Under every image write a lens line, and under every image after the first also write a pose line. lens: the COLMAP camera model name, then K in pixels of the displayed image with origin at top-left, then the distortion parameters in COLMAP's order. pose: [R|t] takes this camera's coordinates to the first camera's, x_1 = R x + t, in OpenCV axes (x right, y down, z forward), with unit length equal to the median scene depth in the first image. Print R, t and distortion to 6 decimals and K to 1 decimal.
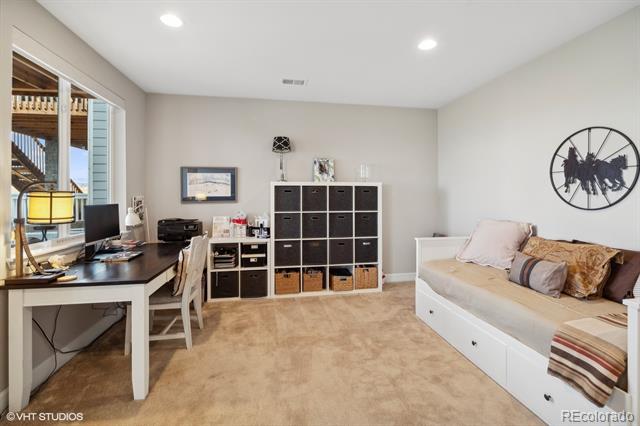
lens RADIAL K [[288.6, 0, 321.0], [0, 288.6, 198.7], [0, 0, 1]] dist [-0.009047, -0.000675]
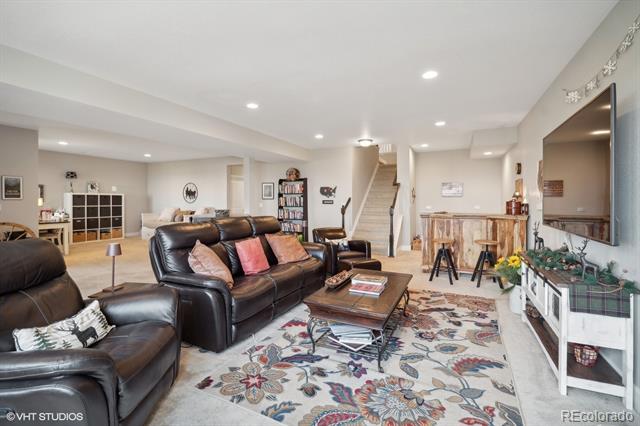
lens RADIAL K [[288.6, 0, 326.9], [0, 288.6, 201.9], [0, 0, 1]] dist [-0.009047, -0.000675]
pose [[0.561246, -0.002792, 0.827644, -0.844484], [0.006030, 0.999982, -0.000716, 0.024587], [-0.827627, 0.005393, 0.561253, -1.792003]]
